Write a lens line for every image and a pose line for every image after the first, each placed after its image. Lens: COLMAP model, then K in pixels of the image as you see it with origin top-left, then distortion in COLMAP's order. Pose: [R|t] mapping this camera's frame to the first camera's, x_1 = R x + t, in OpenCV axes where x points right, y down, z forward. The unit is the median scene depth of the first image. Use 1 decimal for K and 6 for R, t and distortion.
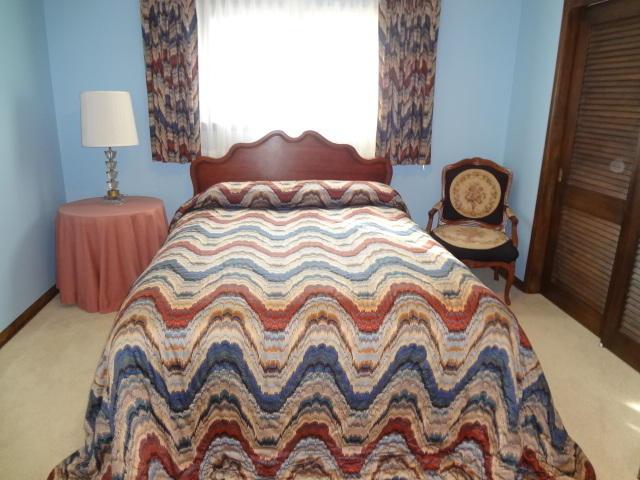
lens RADIAL K [[477.9, 0, 316.4], [0, 477.9, 236.8], [0, 0, 1]] dist [-0.050668, 0.011132]
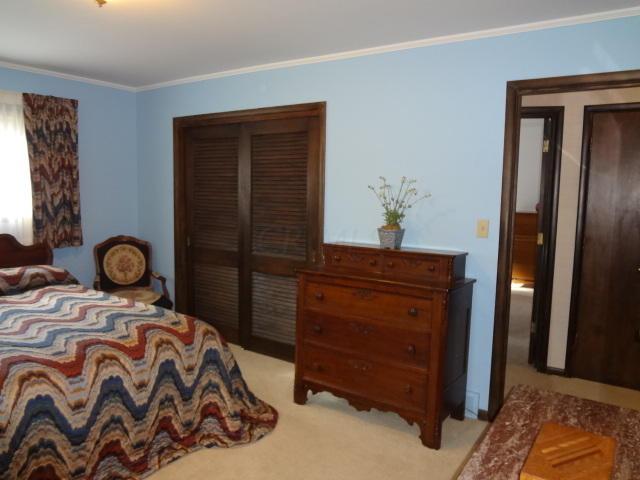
lens RADIAL K [[477.9, 0, 316.4], [0, 477.9, 236.8], [0, 0, 1]] dist [-0.050668, 0.011132]
pose [[0.647121, -0.089352, 0.757133, -0.535819], [0.209519, 0.975712, -0.063929, 0.043269], [-0.733032, 0.200004, 0.650125, -0.341702]]
